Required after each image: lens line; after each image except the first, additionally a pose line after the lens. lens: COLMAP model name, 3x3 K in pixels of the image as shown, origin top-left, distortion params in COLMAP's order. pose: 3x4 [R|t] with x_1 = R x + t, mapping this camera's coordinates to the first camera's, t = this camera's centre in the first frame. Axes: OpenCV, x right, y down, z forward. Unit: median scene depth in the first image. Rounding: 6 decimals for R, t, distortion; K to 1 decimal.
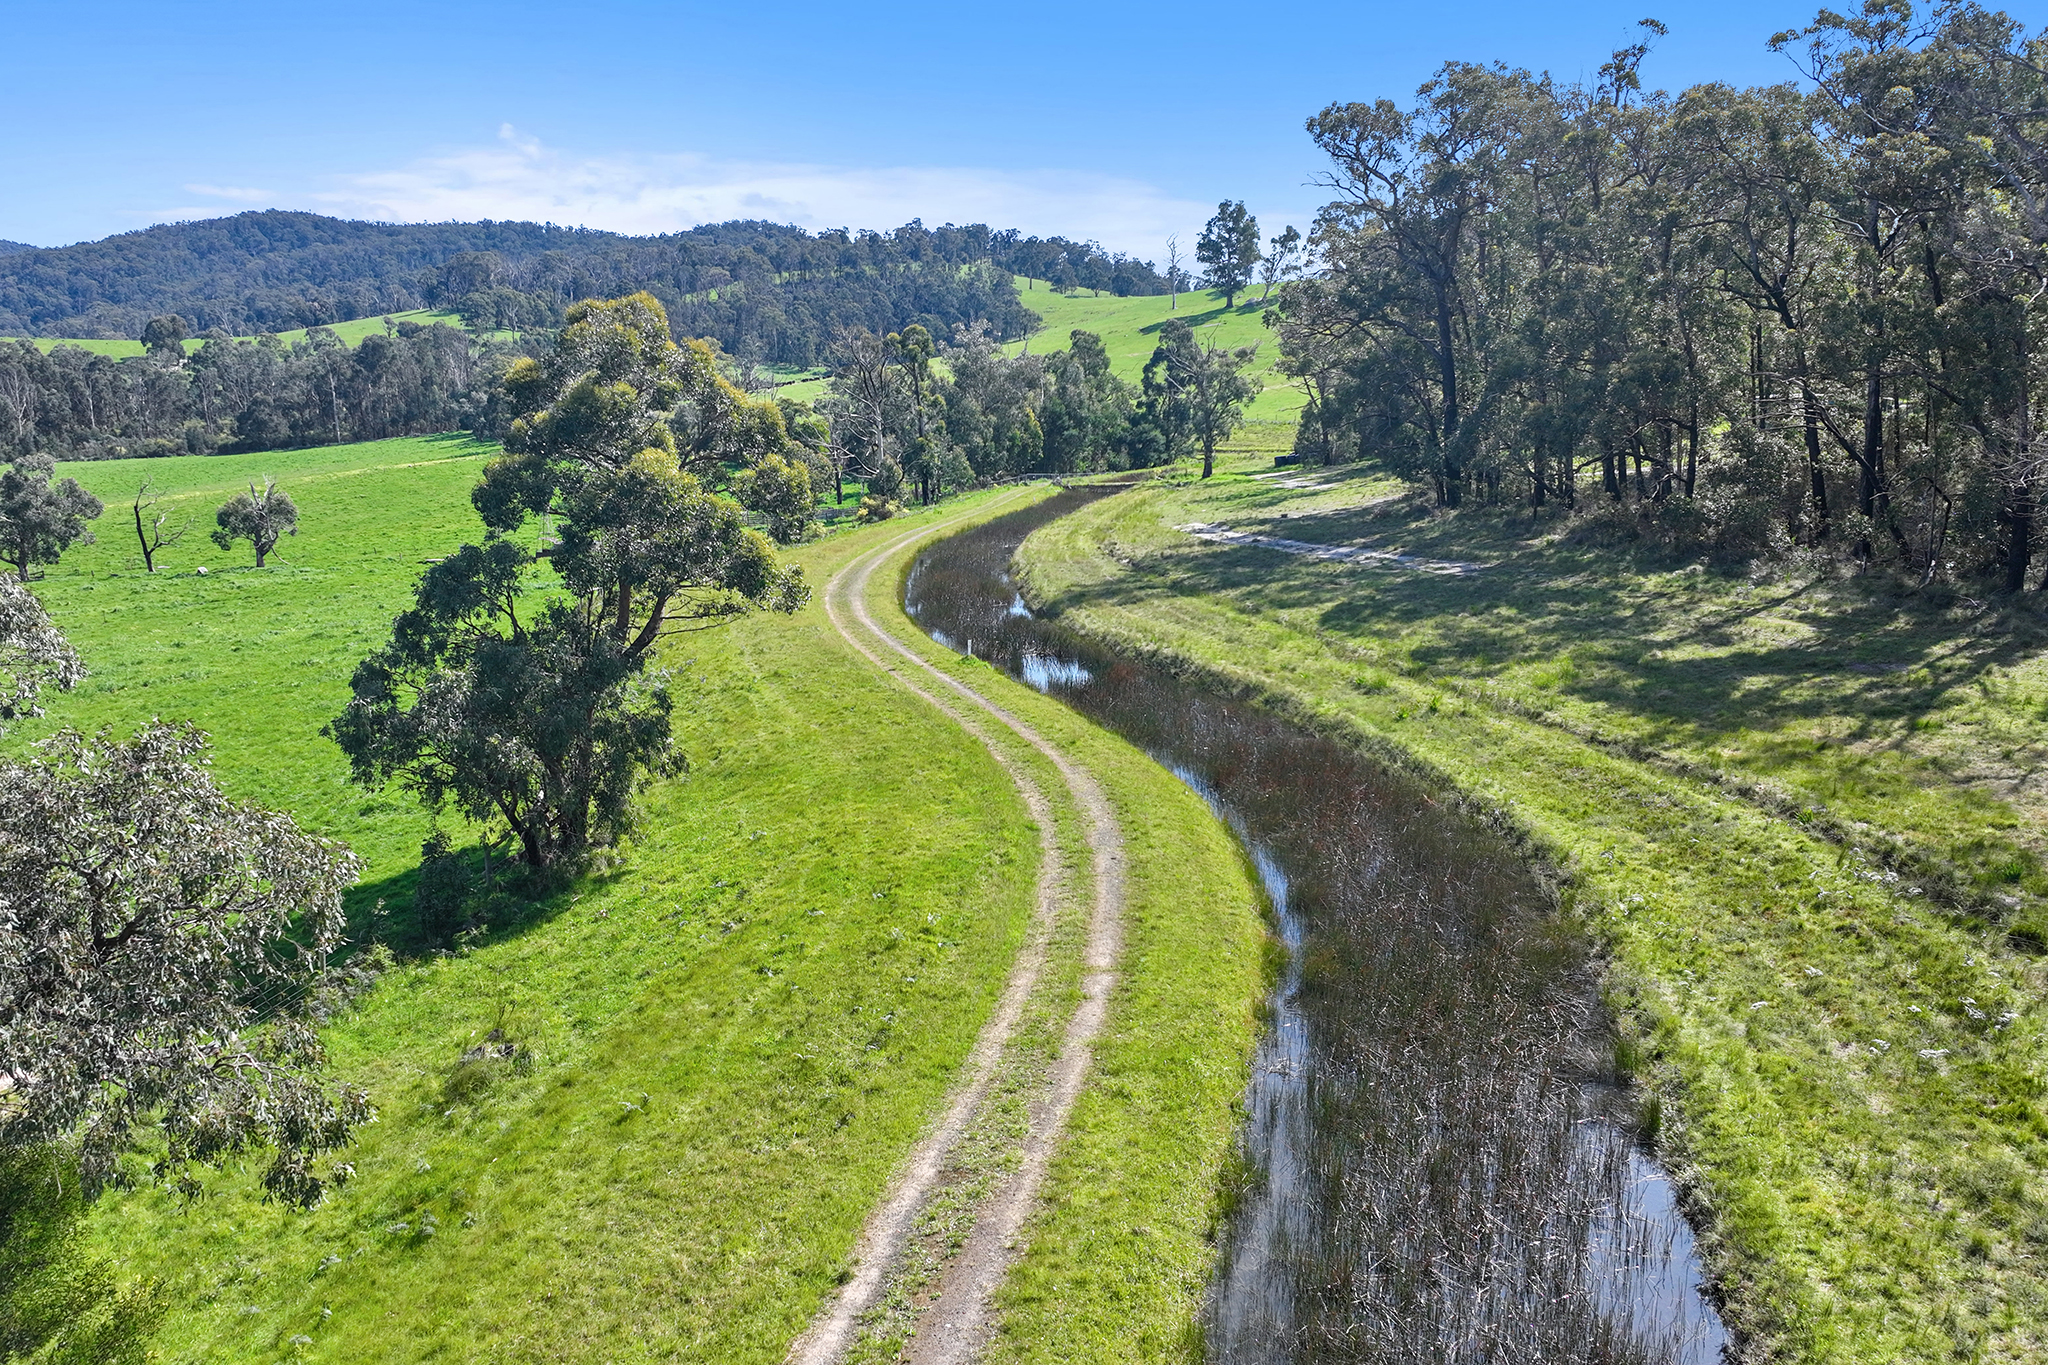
lens RADIAL K [[1712.4, 0, 1027.0], [0, 1712.4, 675.0], [0, 0, 1]] dist [0.004326, 0.005032]
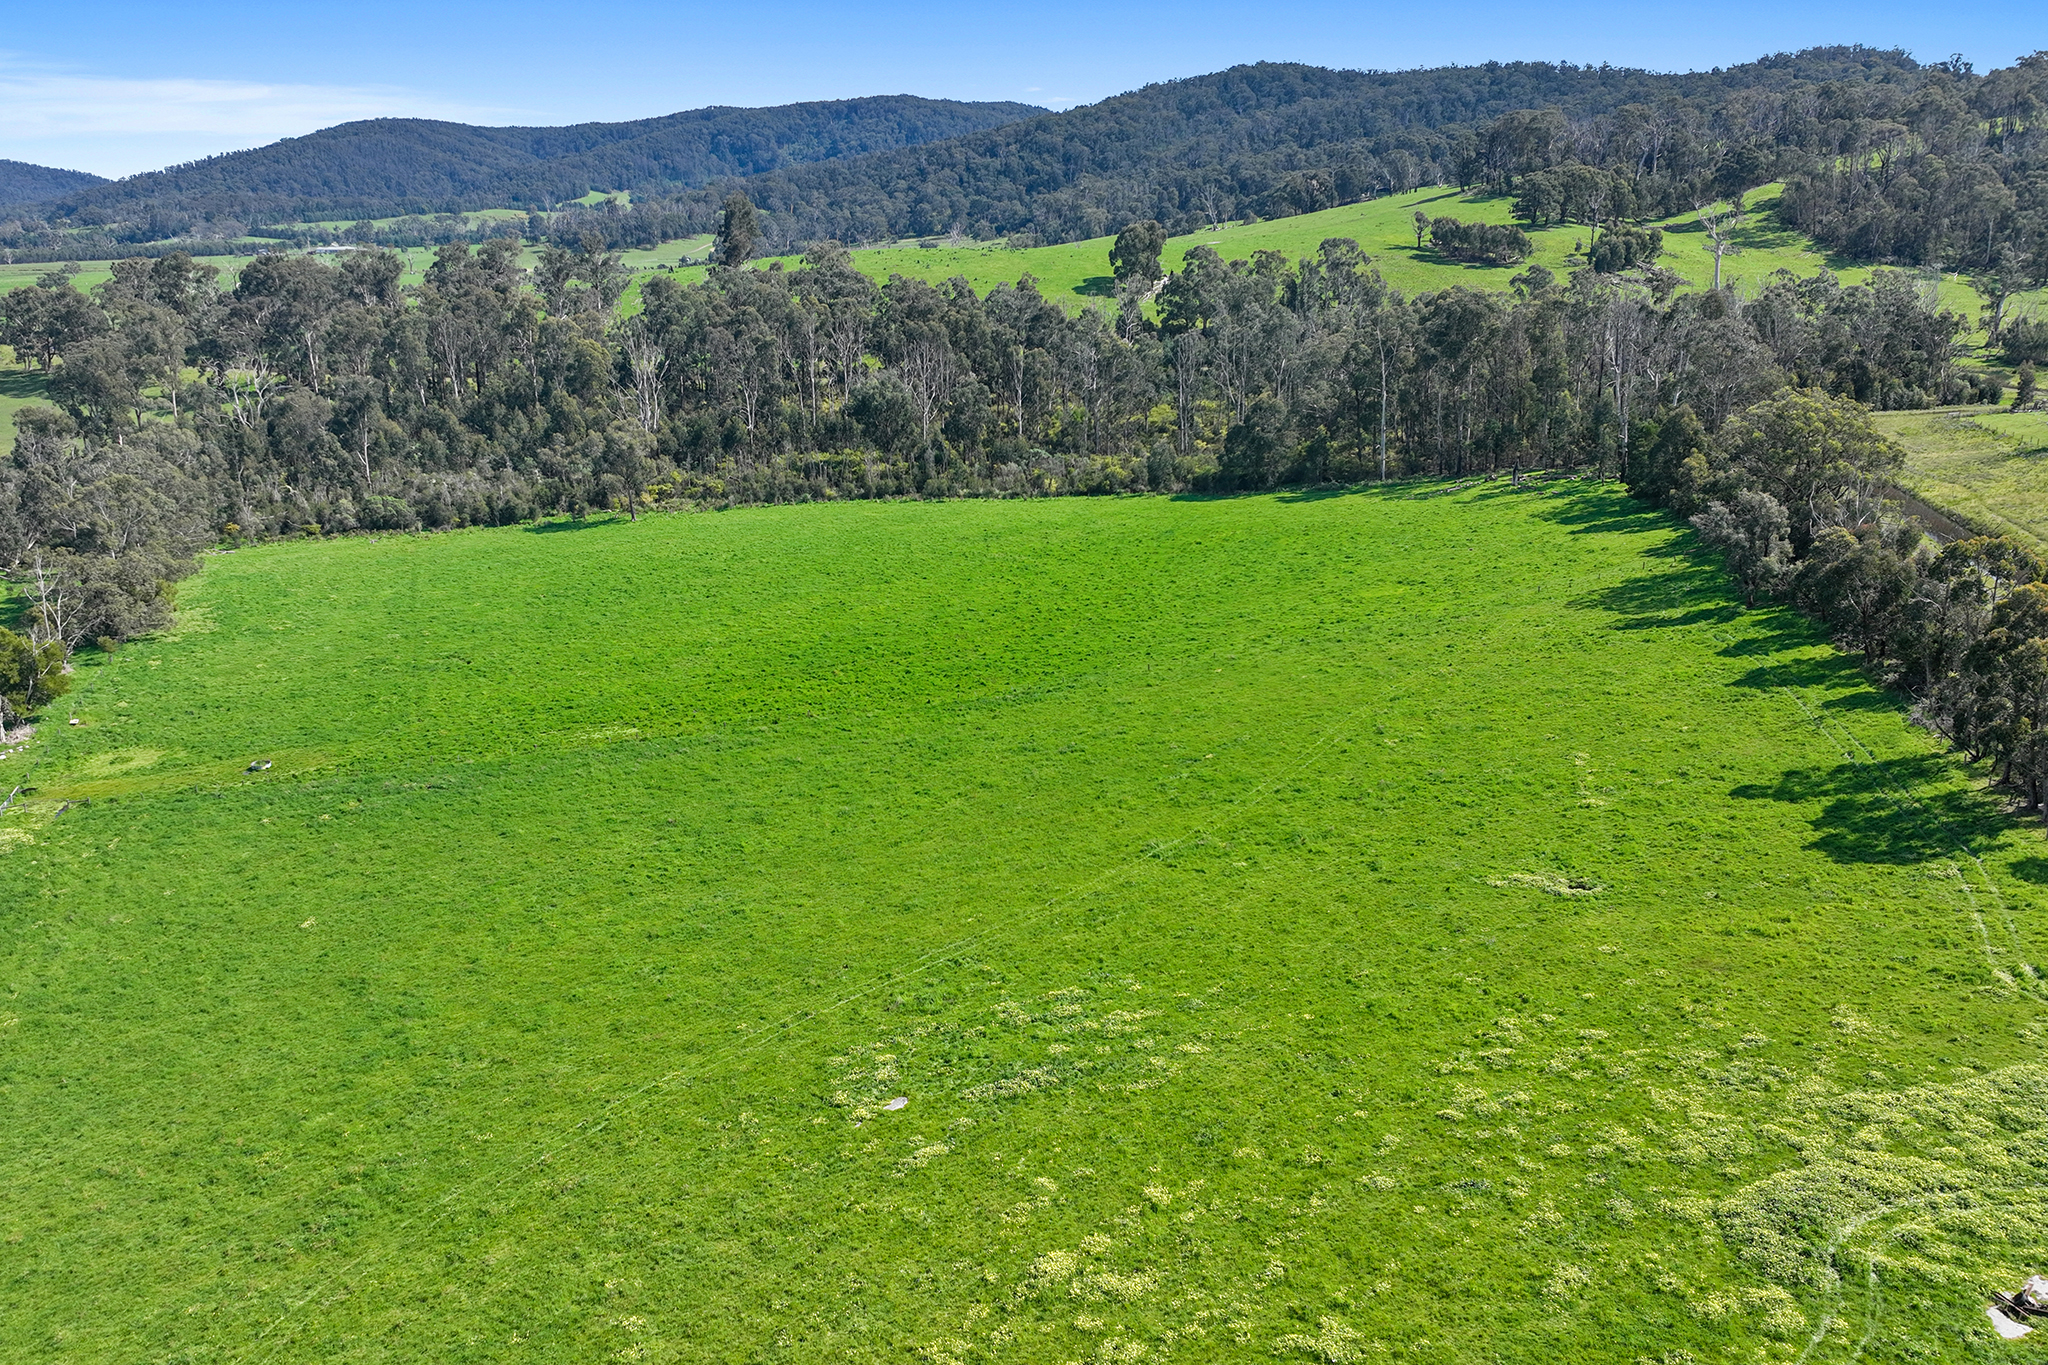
lens RADIAL K [[1712.4, 0, 995.2], [0, 1712.4, 668.1], [0, 0, 1]] dist [0.004326, 0.005032]
pose [[0.855370, 0.129051, -0.501686, -0.215644], [-0.087121, 0.990515, 0.106255, -0.123571], [0.510640, -0.047180, 0.858499, 0.434024]]
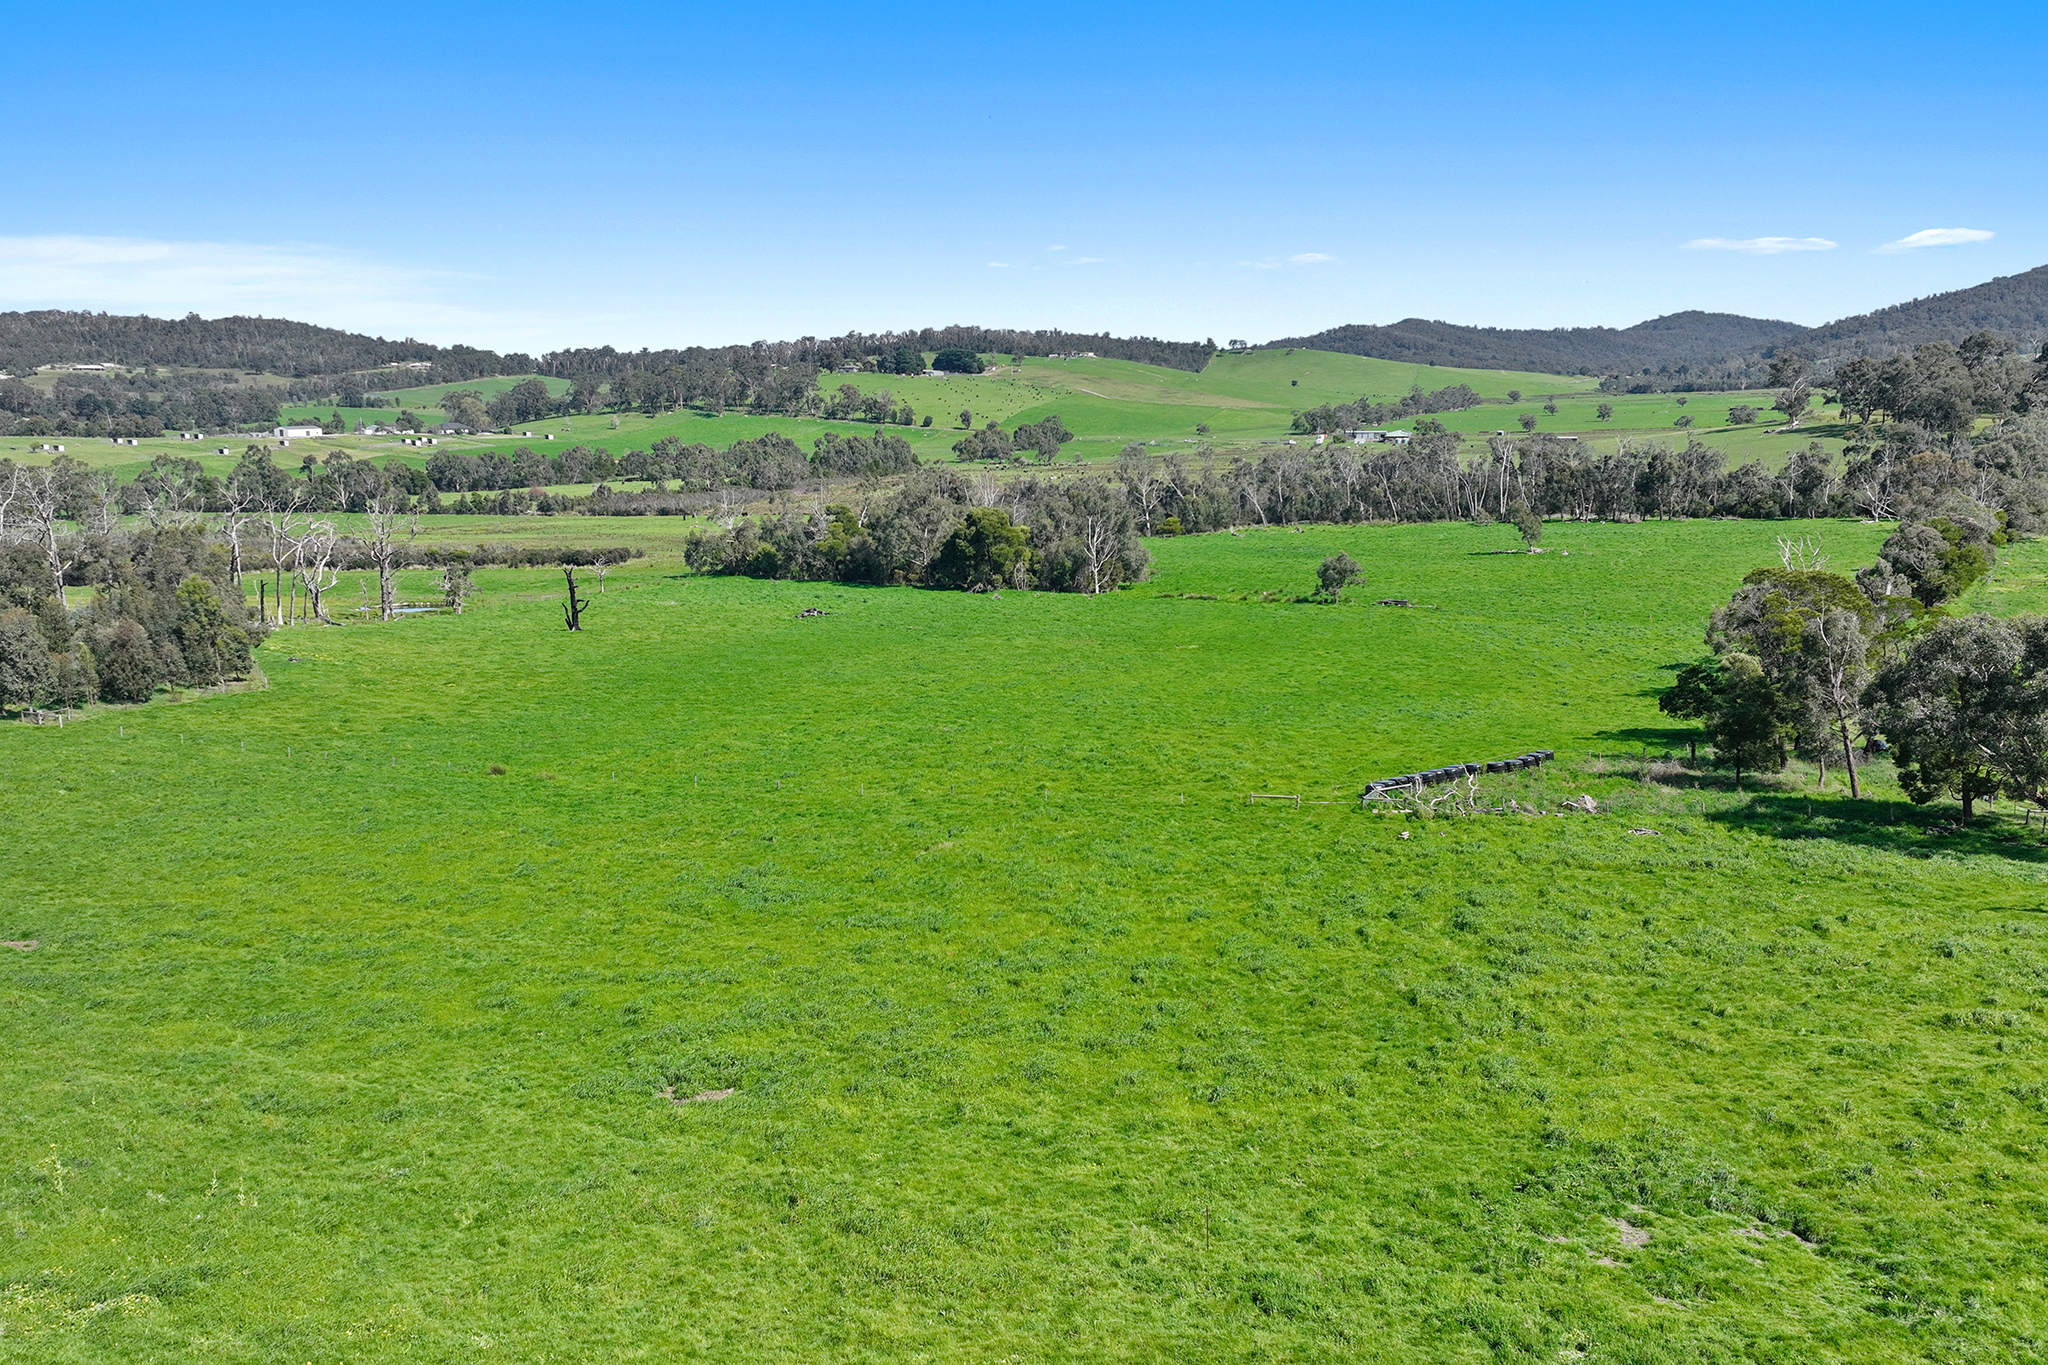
lens RADIAL K [[1712.4, 0, 1023.3], [0, 1712.4, 666.9], [0, 0, 1]] dist [0.004326, 0.005032]
pose [[0.151340, 0.157165, -0.975907, -0.068027], [-0.155929, 0.978714, 0.133436, -0.046751], [0.976106, 0.131978, 0.172626, 0.244932]]
